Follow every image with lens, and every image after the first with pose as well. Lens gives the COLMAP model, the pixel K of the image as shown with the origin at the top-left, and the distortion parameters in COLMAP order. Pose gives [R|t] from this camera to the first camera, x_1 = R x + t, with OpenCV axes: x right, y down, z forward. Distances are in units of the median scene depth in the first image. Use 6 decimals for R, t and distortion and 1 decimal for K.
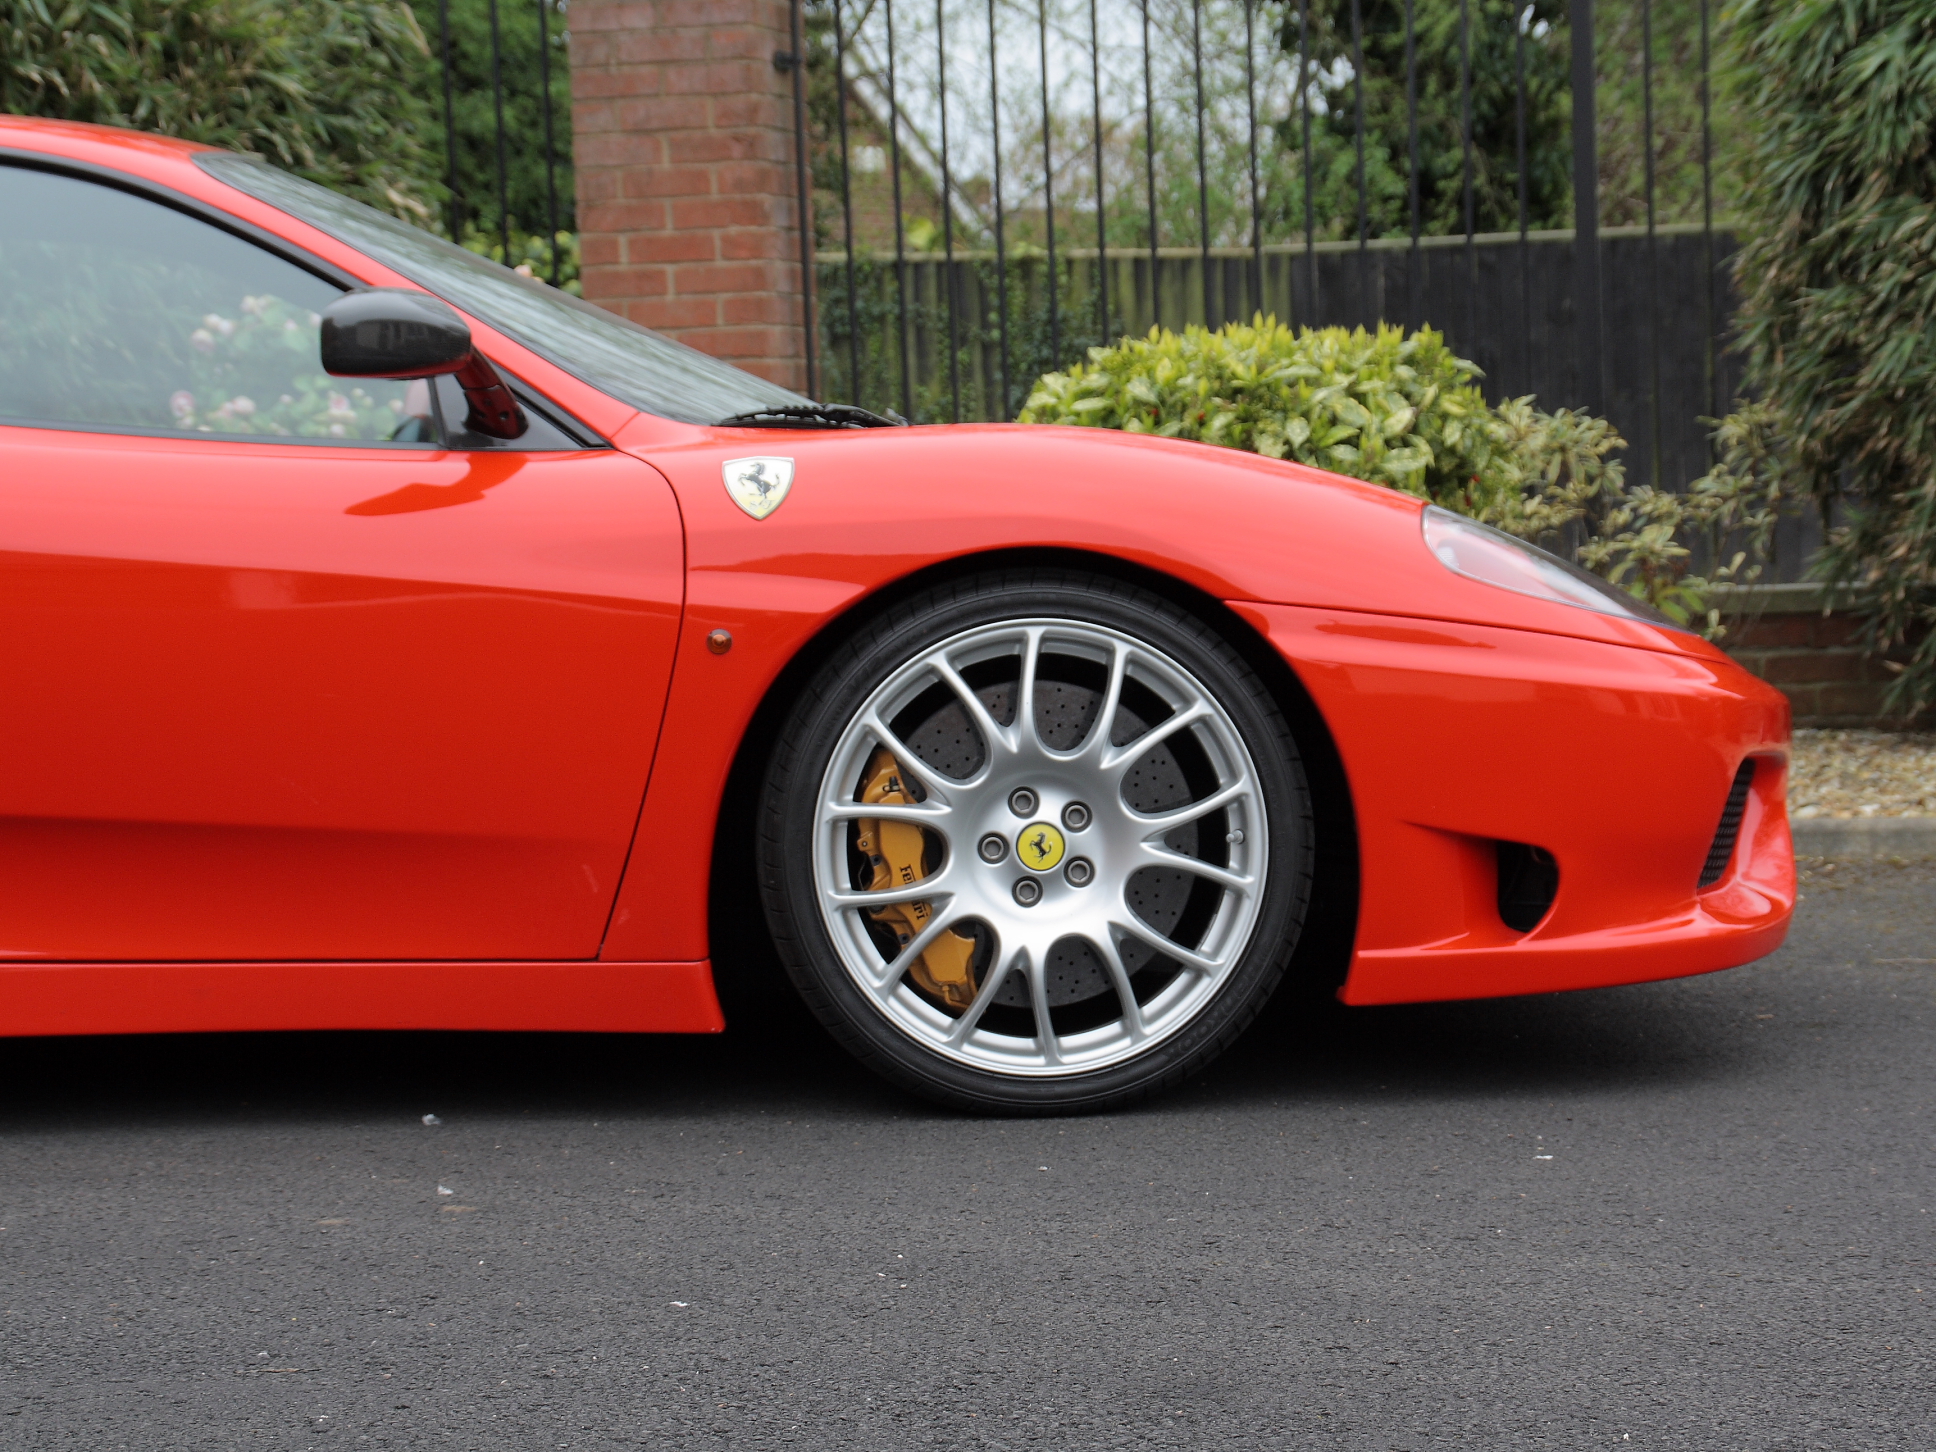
lens RADIAL K [[4156.4, 0, 968.0], [0, 4156.4, 726.0], [0, 0, 1]] dist [0.344838, 0.078446]
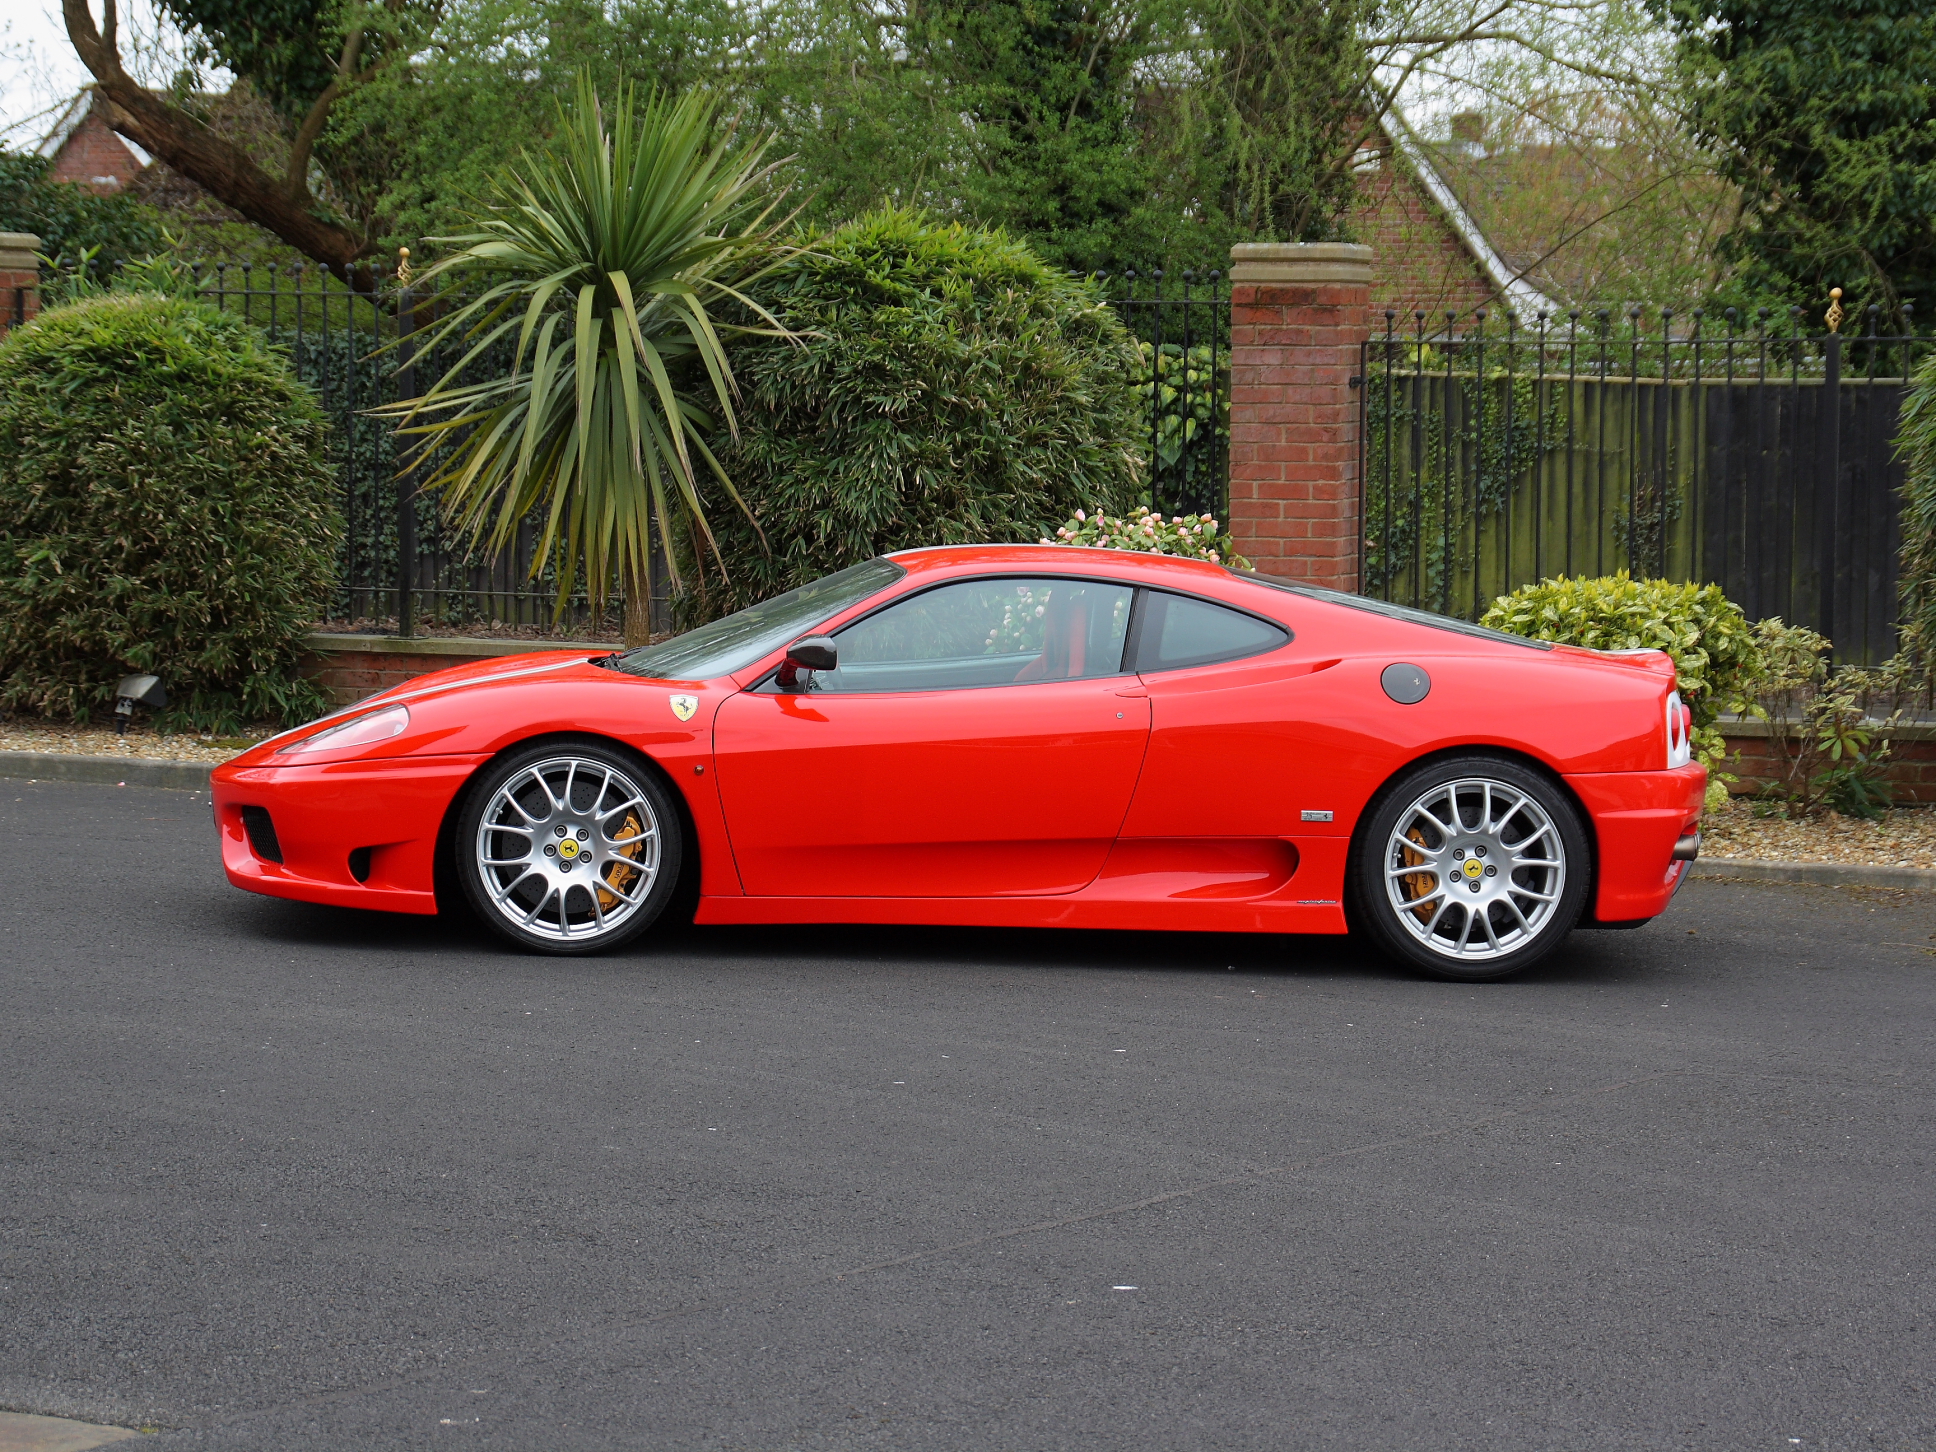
lens RADIAL K [[4392.4, 0, 968.0], [0, 4392.4, 726.0], [0, 0, 1]] dist [0.436091, -0.225215]
pose [[0.993399, 0.053783, -0.101320, -0.012996], [-0.051877, 0.998425, 0.021359, -0.058228], [0.102309, -0.015962, 0.994625, -0.959082]]
